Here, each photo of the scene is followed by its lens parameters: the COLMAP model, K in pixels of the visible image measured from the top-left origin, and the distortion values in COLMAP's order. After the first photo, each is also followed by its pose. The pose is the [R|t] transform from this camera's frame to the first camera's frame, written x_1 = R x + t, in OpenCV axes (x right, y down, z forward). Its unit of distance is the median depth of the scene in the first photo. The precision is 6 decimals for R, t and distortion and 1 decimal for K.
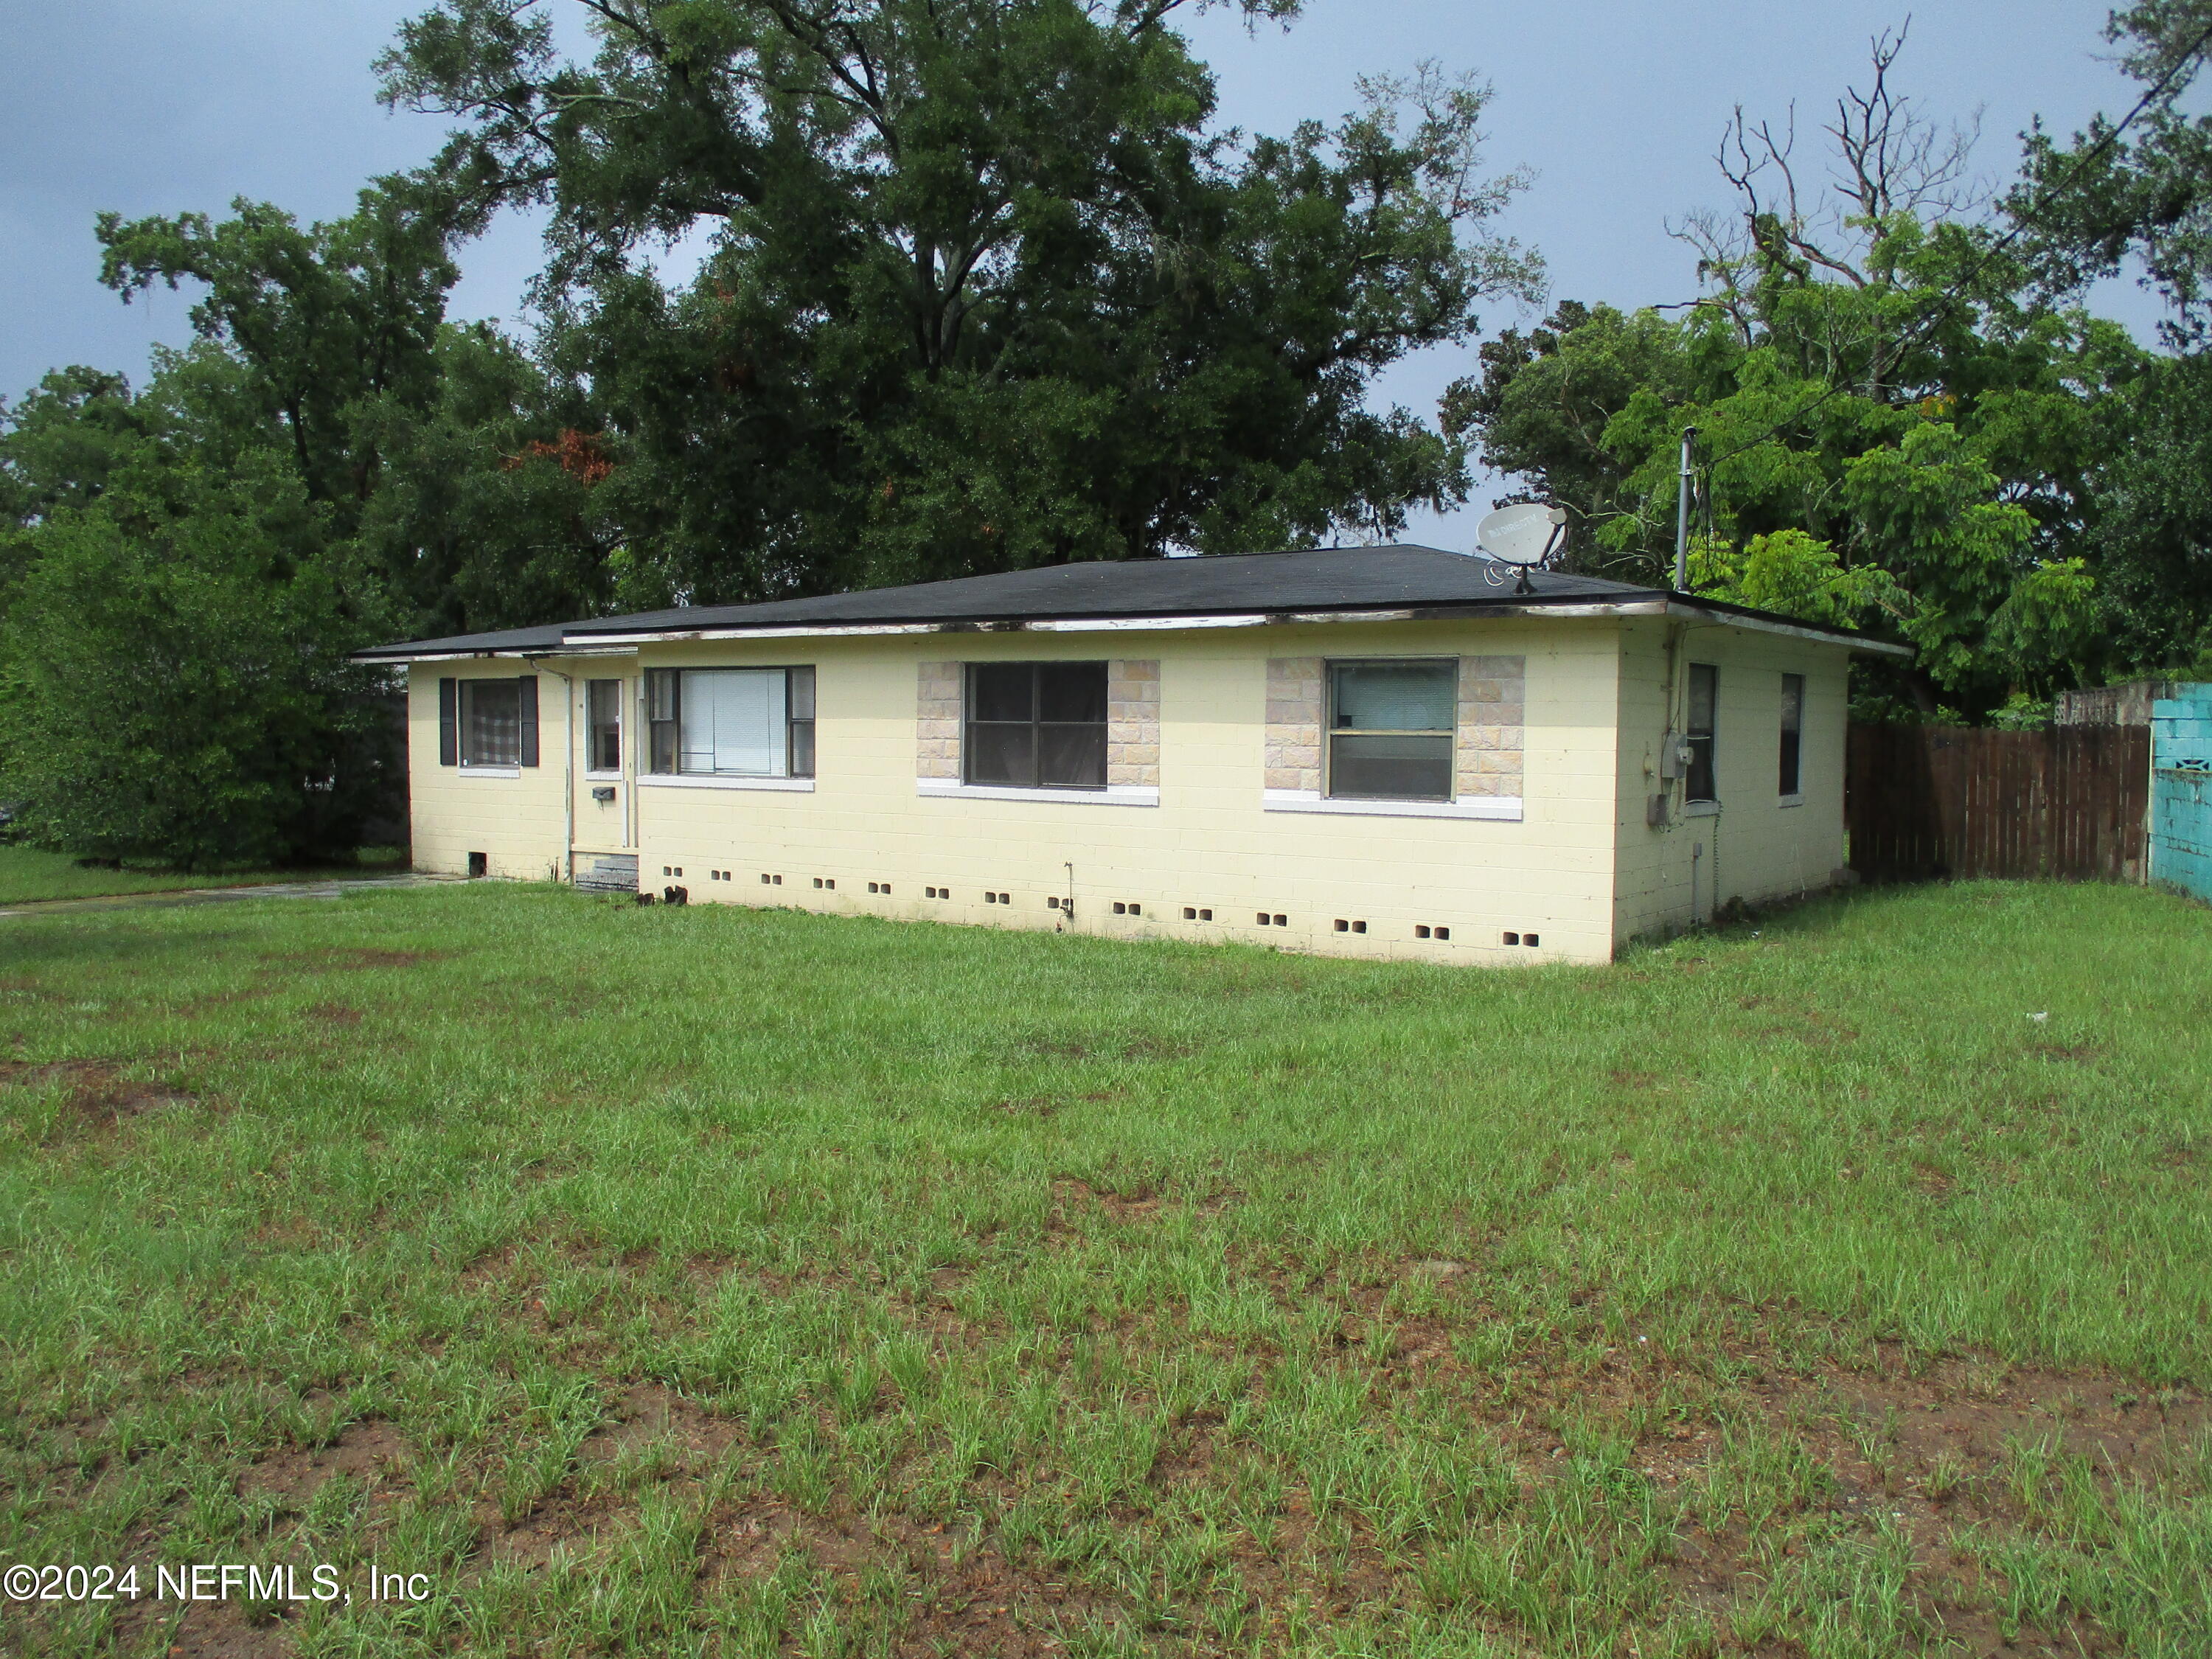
lens RADIAL K [[1808.5, 0, 1104.3], [0, 1808.5, 834.0], [0, 0, 1]] dist [-0.025435, 0.009249]
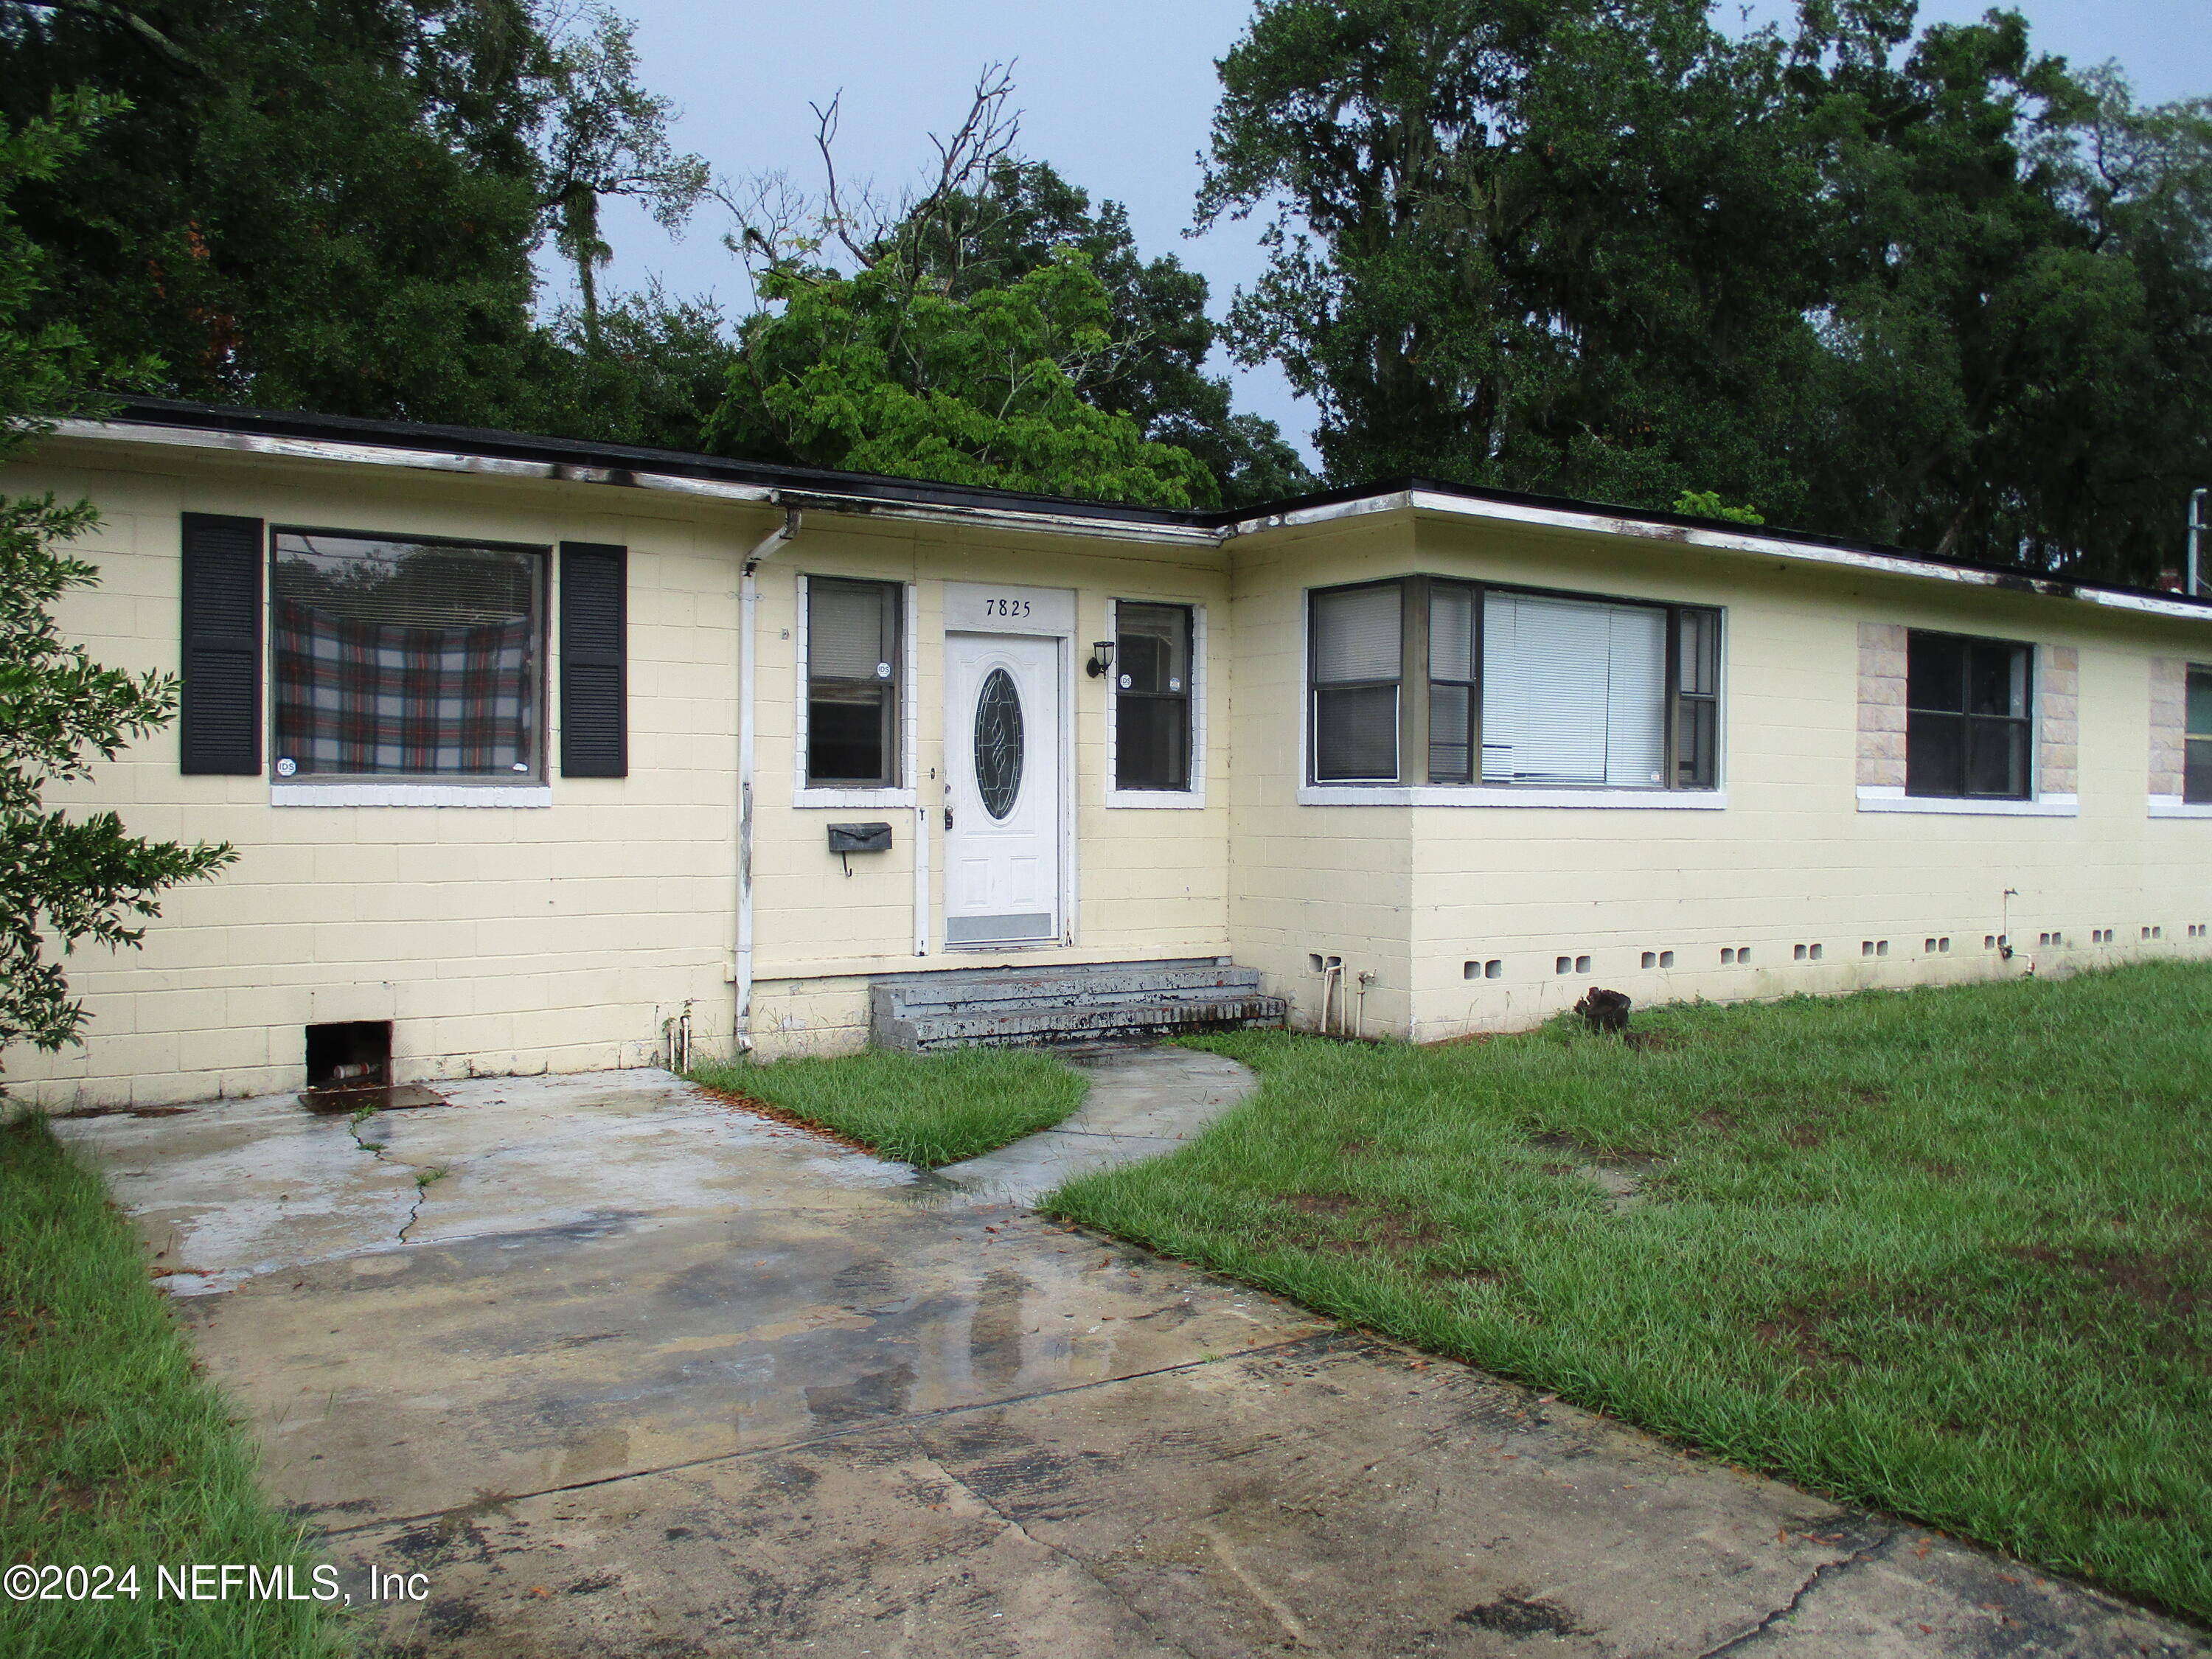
lens RADIAL K [[1808.5, 0, 1114.4], [0, 1808.5, 838.6], [0, 0, 1]] dist [-0.025435, 0.009249]
pose [[0.366139, -0.024087, 0.930248, -0.828089], [0.046277, 0.998899, 0.007650, -0.028606], [-0.929409, 0.040248, 0.366851, 0.978947]]
